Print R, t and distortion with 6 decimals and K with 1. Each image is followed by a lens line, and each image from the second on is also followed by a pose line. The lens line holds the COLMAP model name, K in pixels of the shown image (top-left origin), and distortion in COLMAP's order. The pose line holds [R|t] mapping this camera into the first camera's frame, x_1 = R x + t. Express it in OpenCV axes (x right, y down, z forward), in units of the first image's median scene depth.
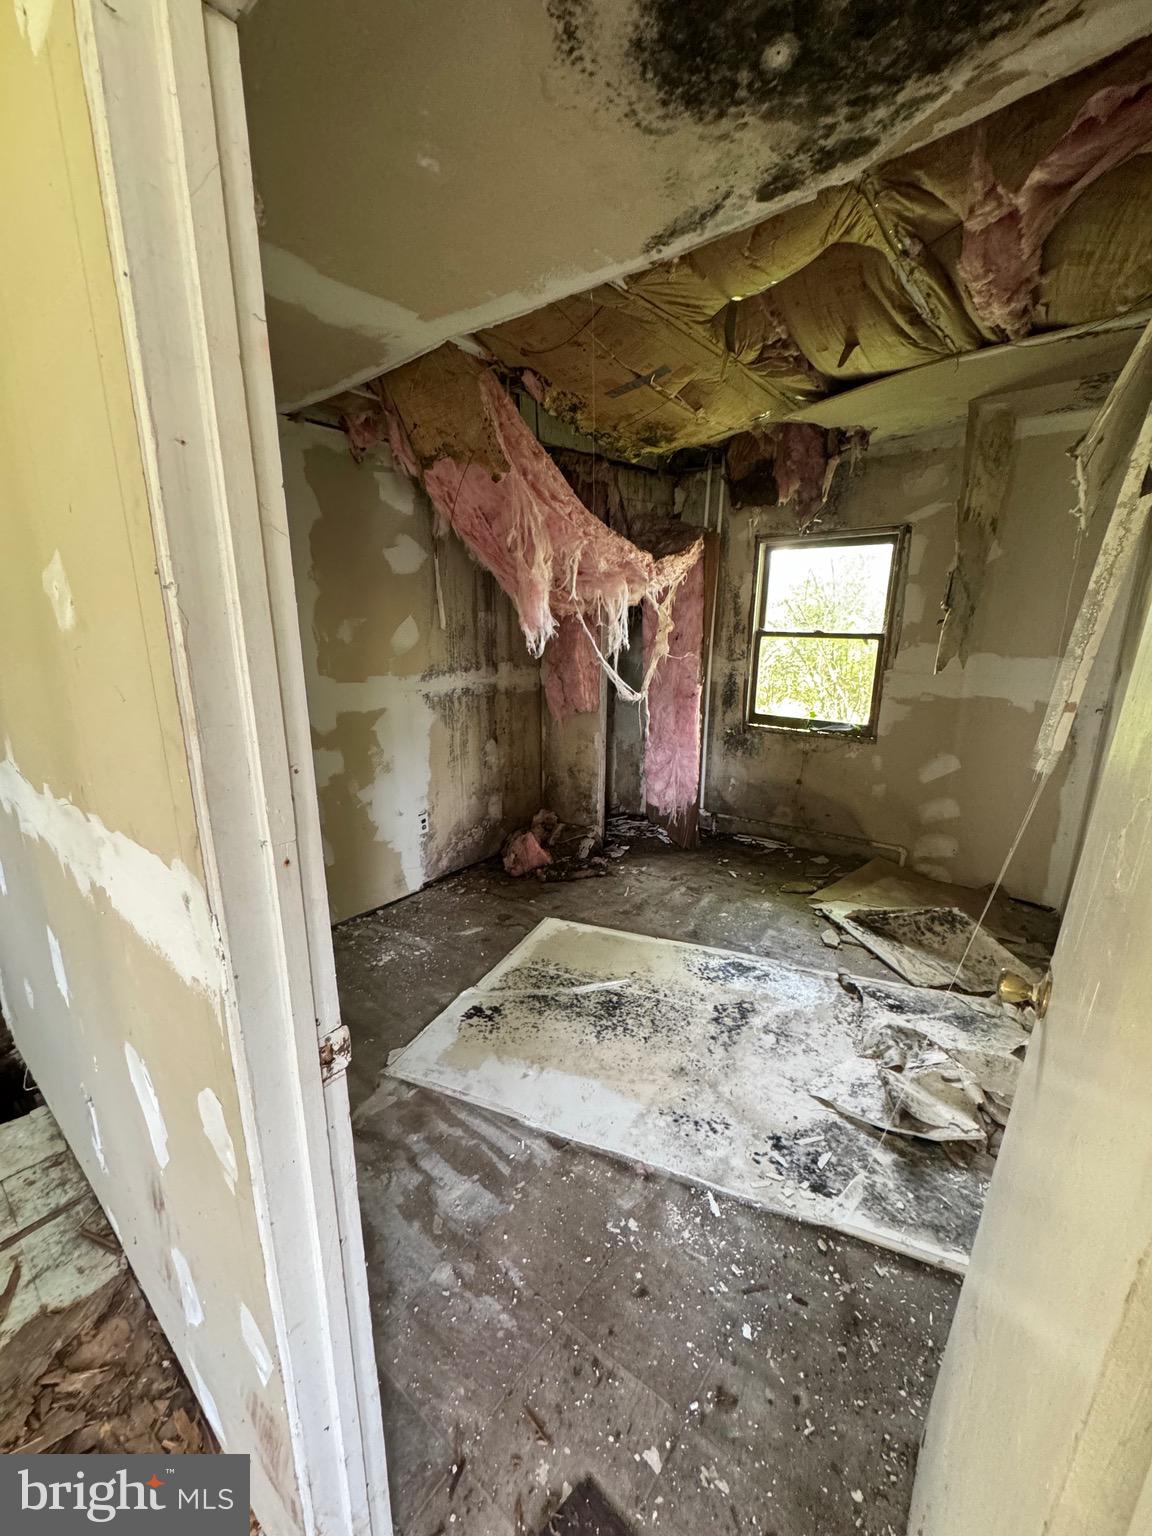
lens RADIAL K [[610.6, 0, 577.2], [0, 610.6, 770.2], [0, 0, 1]] dist [-0.001491, -0.000067]
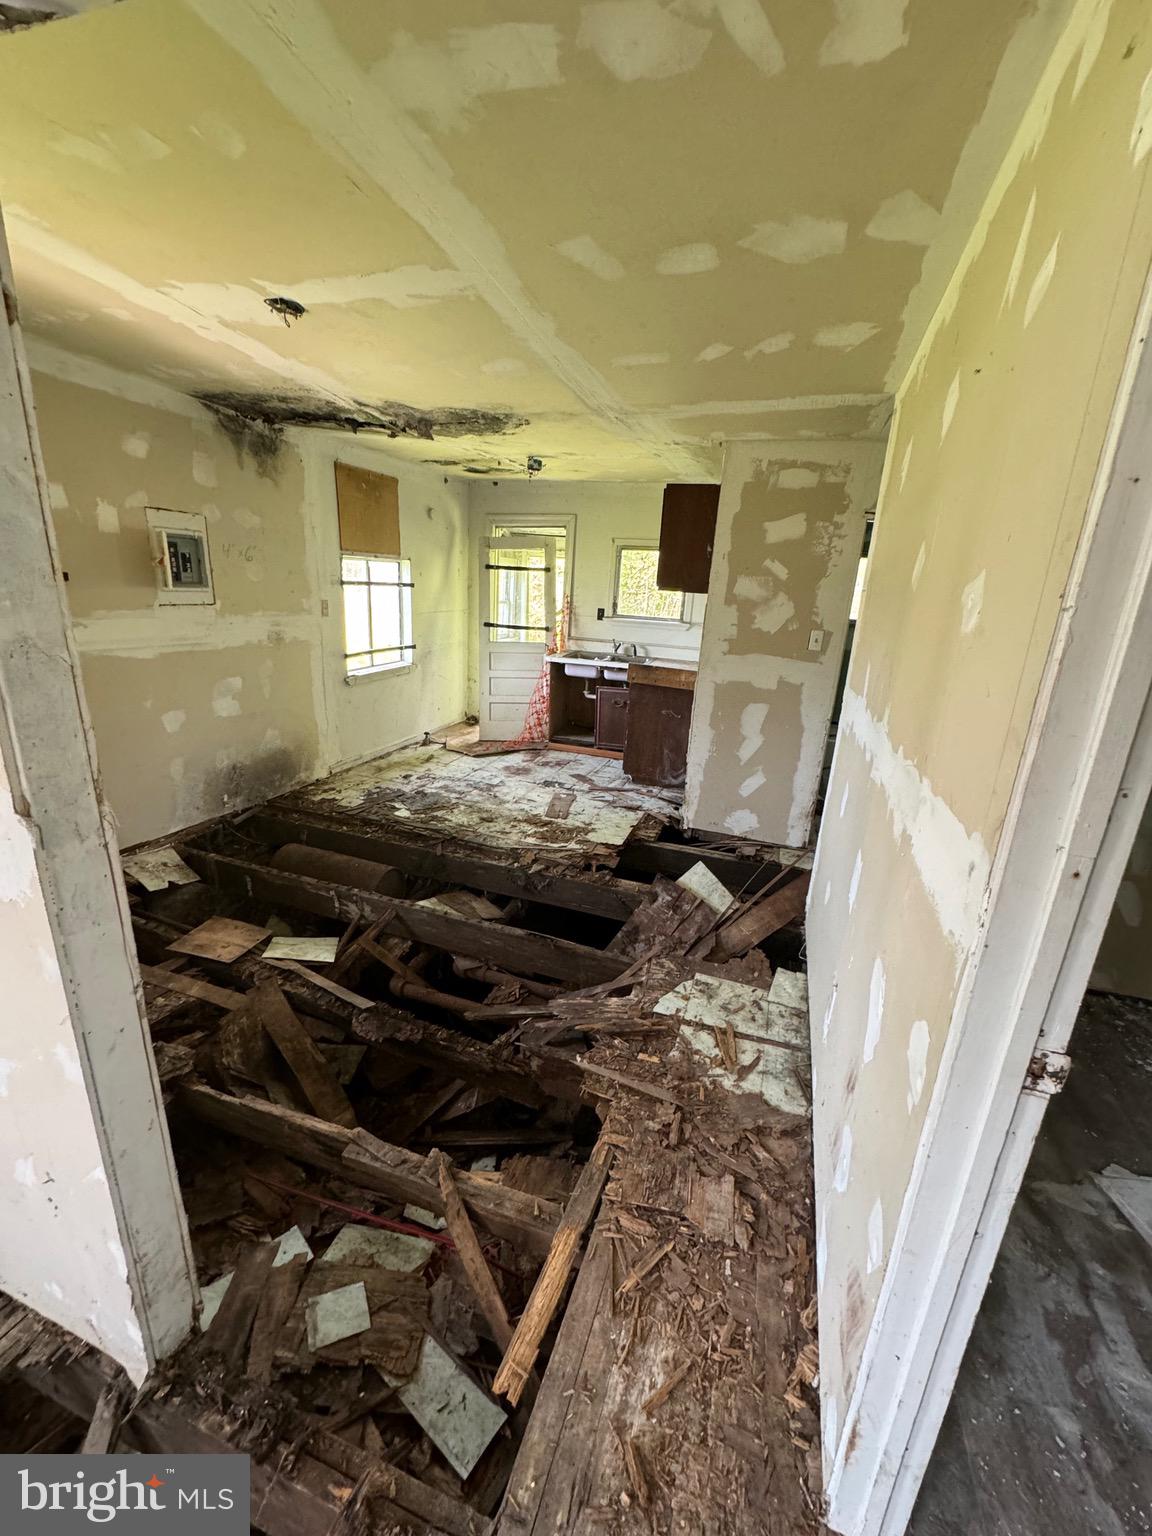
lens RADIAL K [[610.6, 0, 579.9], [0, 610.6, 769.8], [0, 0, 1]] dist [-0.001491, -0.000067]
pose [[0.343053, 0.278516, -0.897075, 0.081290], [-0.270629, 0.943840, 0.189543, 0.010334], [0.899486, 0.177751, 0.399162, -0.143408]]
